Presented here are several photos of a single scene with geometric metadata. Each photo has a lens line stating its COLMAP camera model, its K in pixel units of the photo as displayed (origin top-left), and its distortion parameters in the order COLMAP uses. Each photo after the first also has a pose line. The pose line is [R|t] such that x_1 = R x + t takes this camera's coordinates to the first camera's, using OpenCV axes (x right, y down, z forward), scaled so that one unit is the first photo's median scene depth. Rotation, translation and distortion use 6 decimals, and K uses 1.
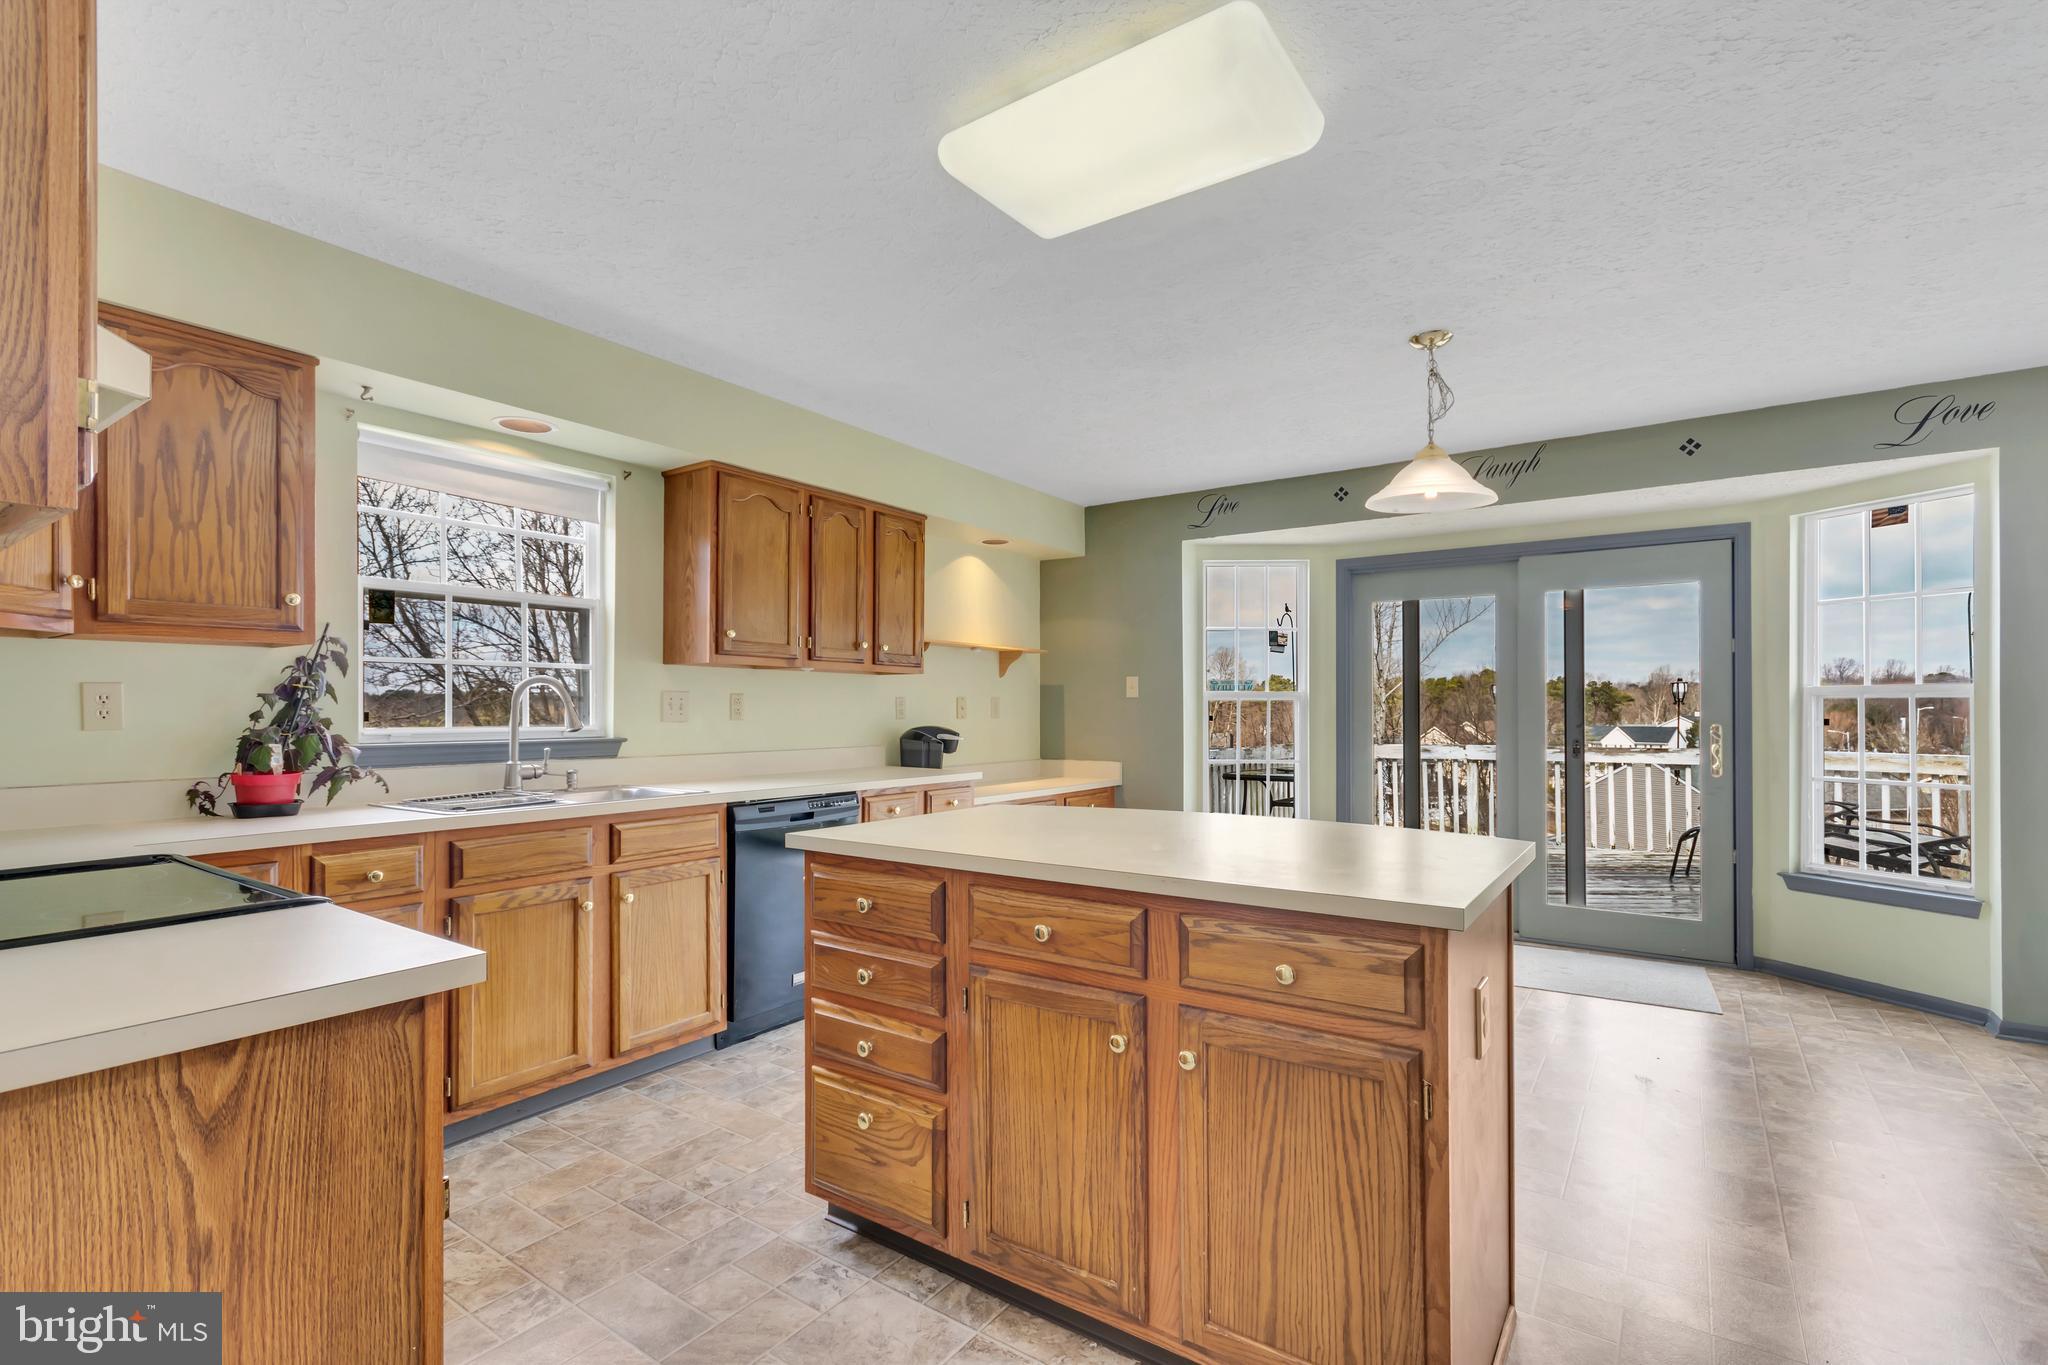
lens RADIAL K [[933.7, 0, 1029.2], [0, 933.7, 680.7], [0, 0, 1]] dist [0.002781, 0.001484]
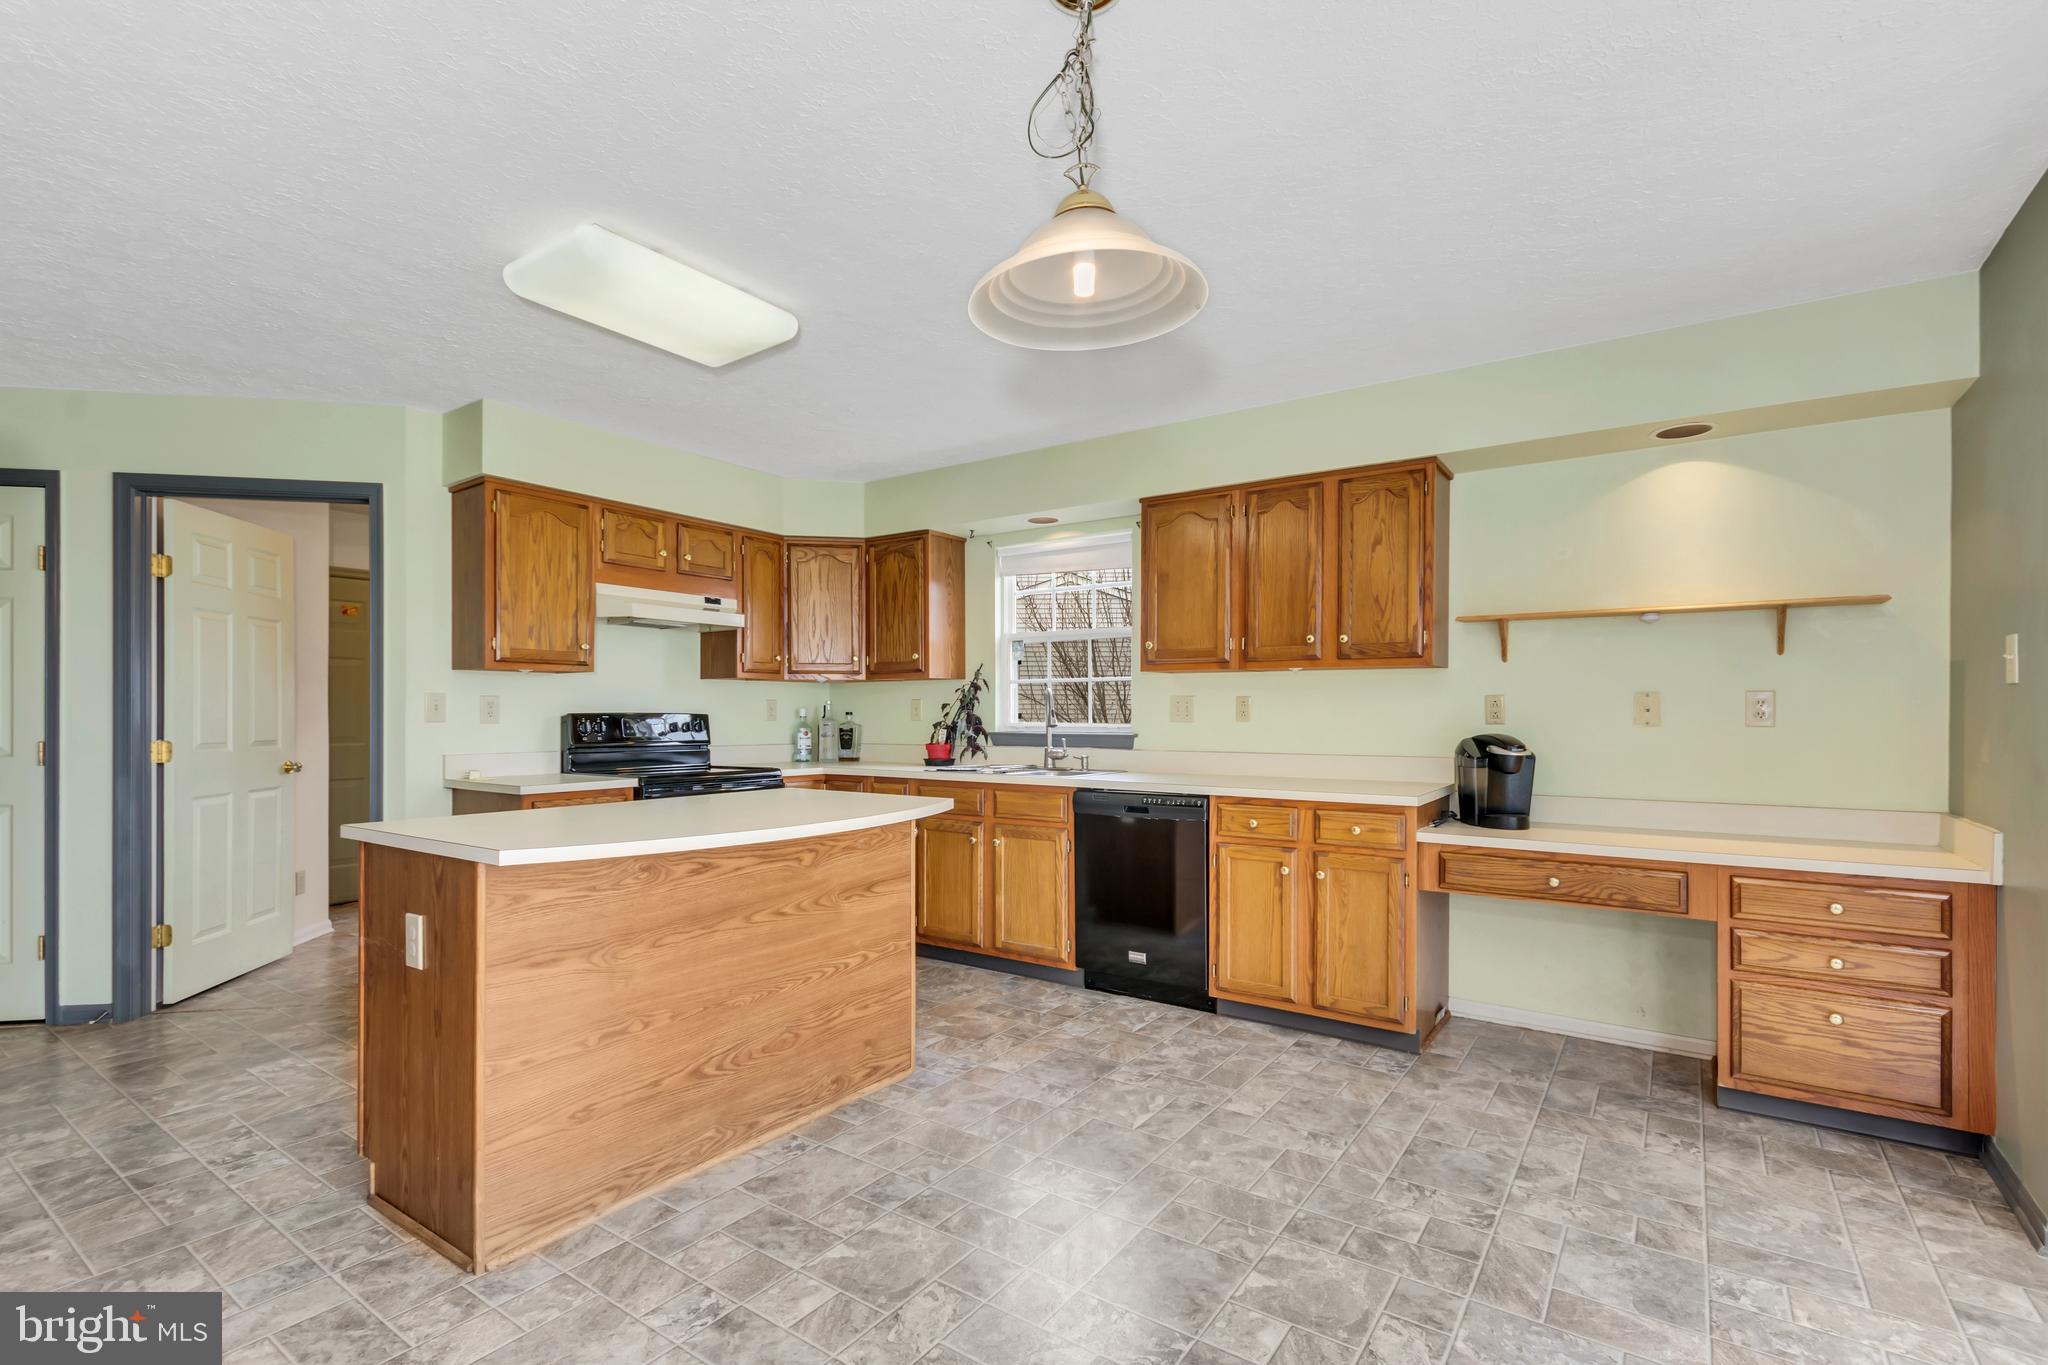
lens RADIAL K [[933.7, 0, 1062.6], [0, 933.7, 720.7], [0, 0, 1]] dist [0.002781, 0.001484]
pose [[0.032587, 0.005025, -0.999456, 0.994628], [0.022427, 0.999732, 0.005758, 0.040817], [0.999217, -0.022603, 0.032465, 1.047066]]
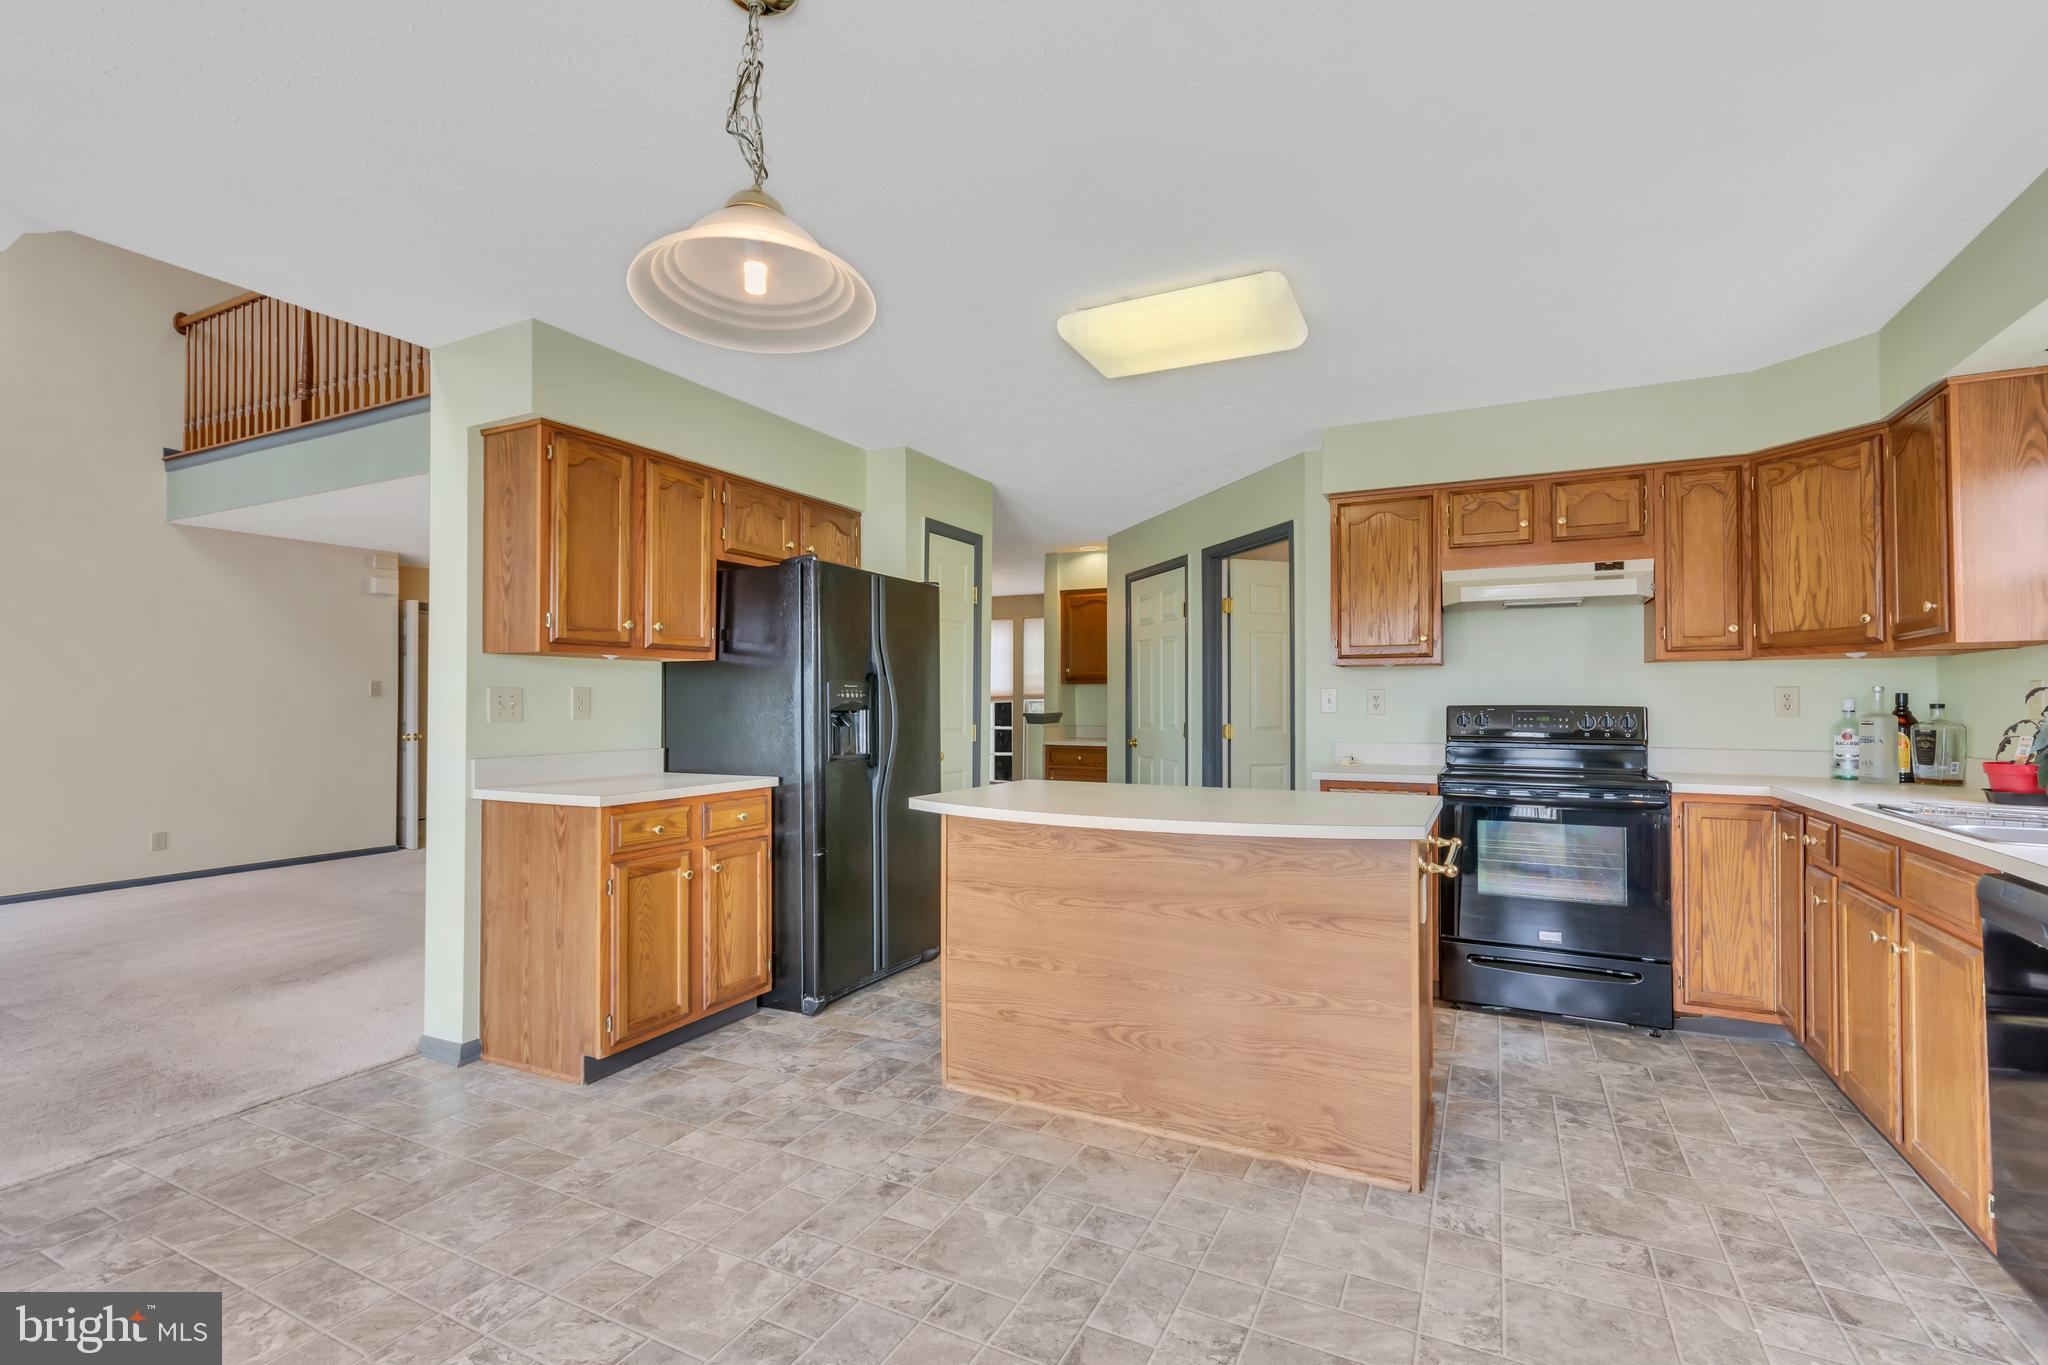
lens RADIAL K [[933.7, 0, 1026.8], [0, 933.7, 695.0], [0, 0, 1]] dist [0.002781, 0.001484]
pose [[-0.989249, -0.003510, -0.146198, 0.378873], [0.001351, 0.999450, -0.033133, 0.050735], [0.146234, -0.032975, -0.988700, 1.636195]]
